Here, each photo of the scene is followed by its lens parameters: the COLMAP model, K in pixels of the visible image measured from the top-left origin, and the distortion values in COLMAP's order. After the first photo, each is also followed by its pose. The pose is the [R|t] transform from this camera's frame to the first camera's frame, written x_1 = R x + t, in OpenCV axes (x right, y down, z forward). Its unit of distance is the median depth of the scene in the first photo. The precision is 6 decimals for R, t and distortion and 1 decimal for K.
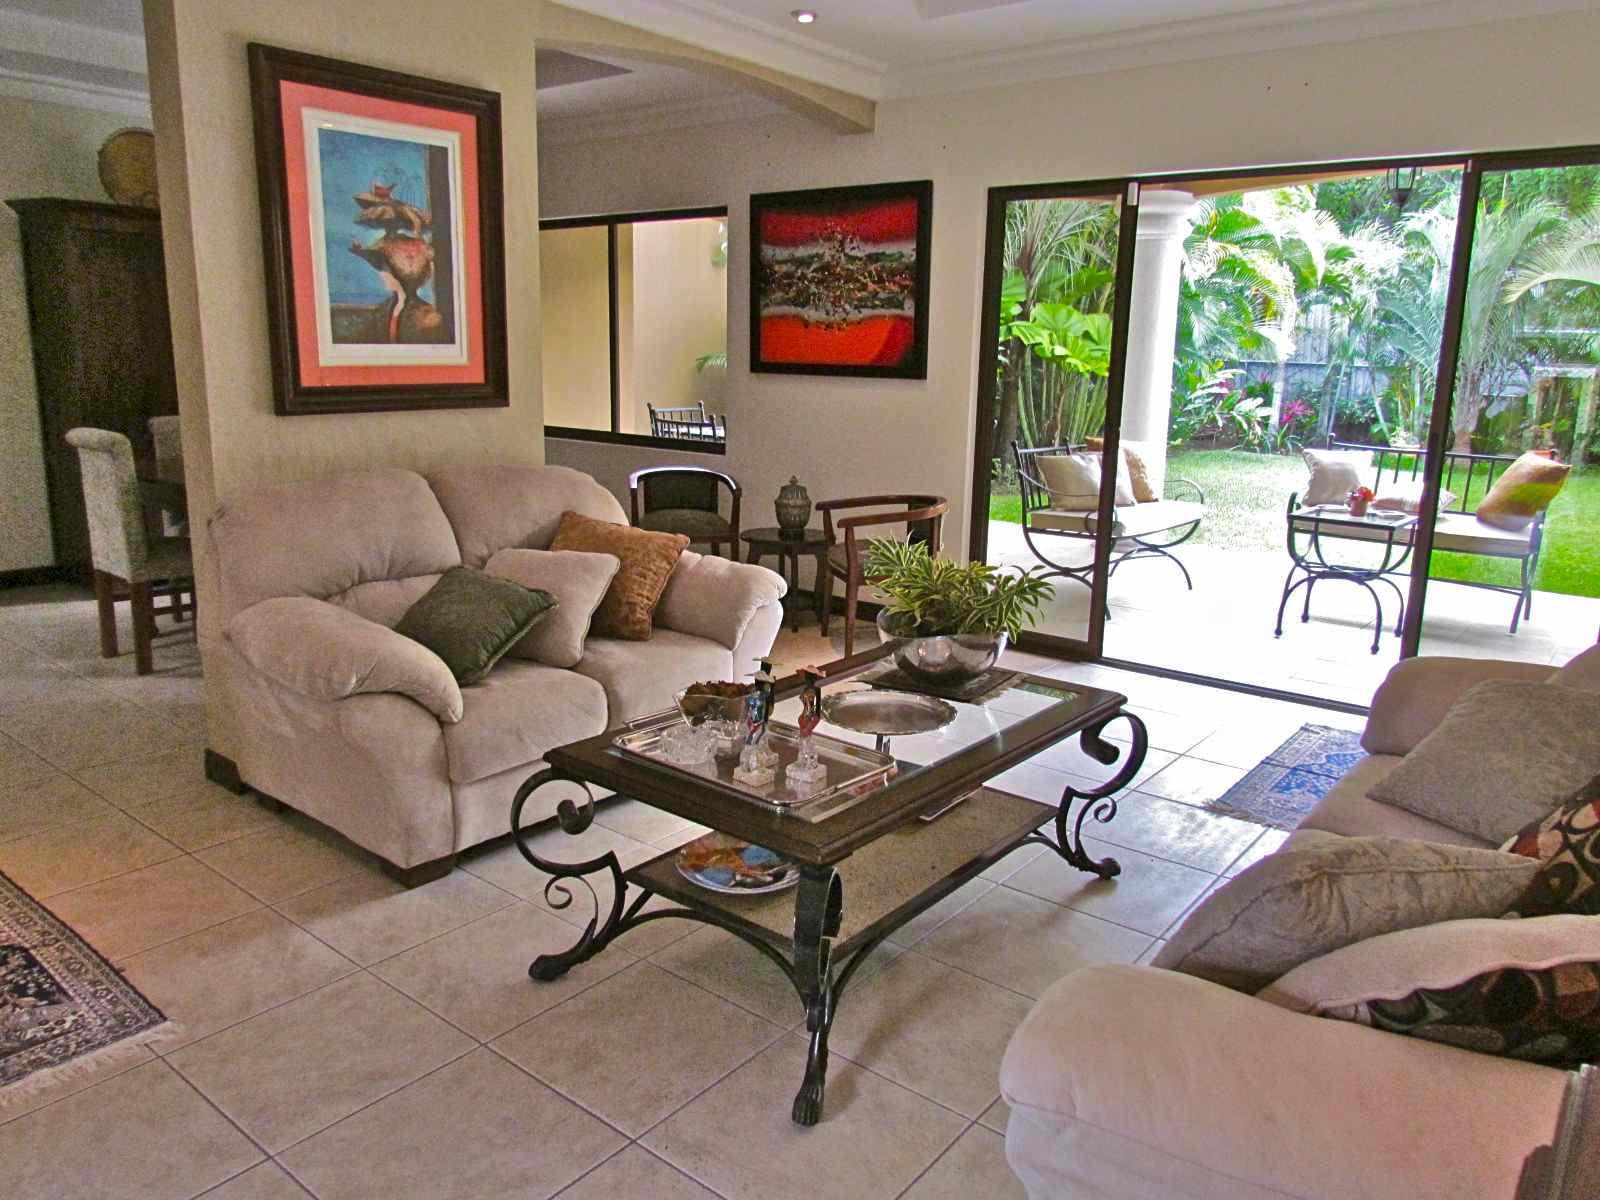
lens RADIAL K [[1139.3, 0, 799.9], [0, 1139.3, 594.5], [0, 0, 1]] dist [-0.008999, -0.006172]
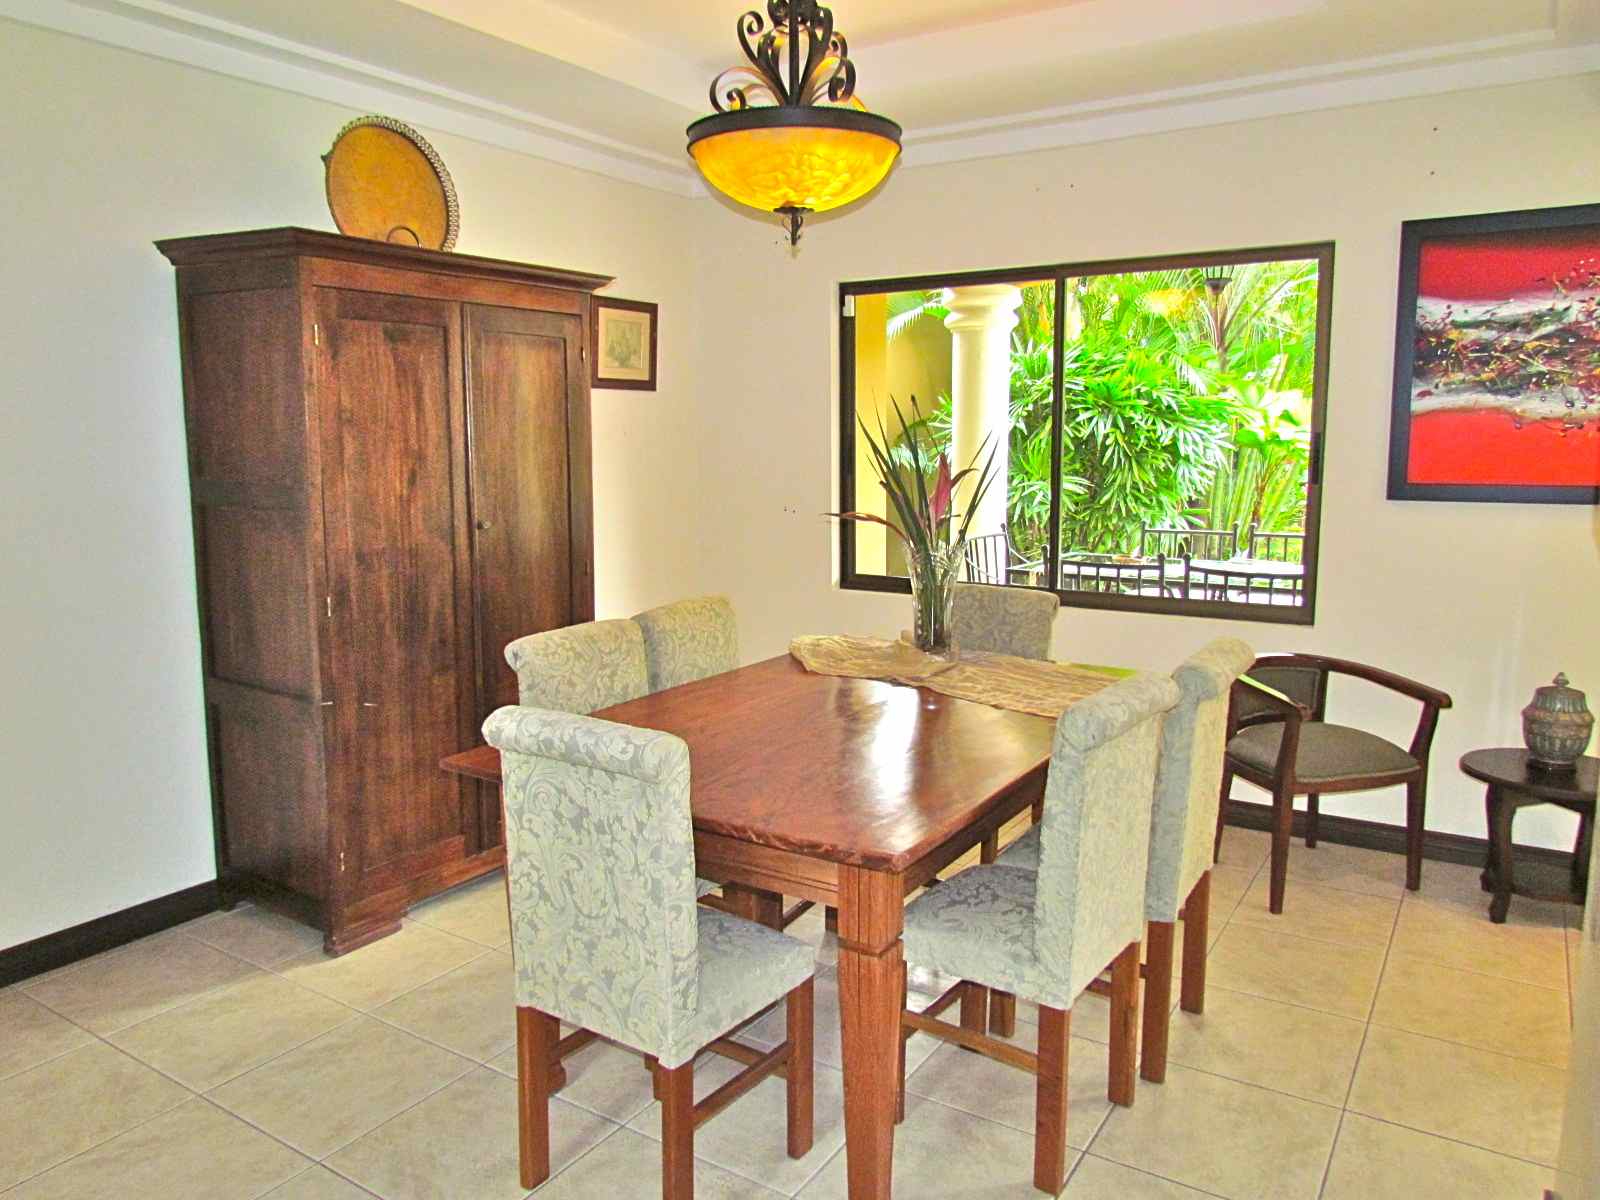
lens RADIAL K [[1139.3, 0, 799.9], [0, 1139.3, 601.4], [0, 0, 1]] dist [-0.008999, -0.006172]
pose [[0.993722, -0.045291, 0.102303, -0.454848], [0.051706, 0.996800, -0.060957, -0.122413], [-0.099215, 0.065864, 0.992884, 0.430249]]
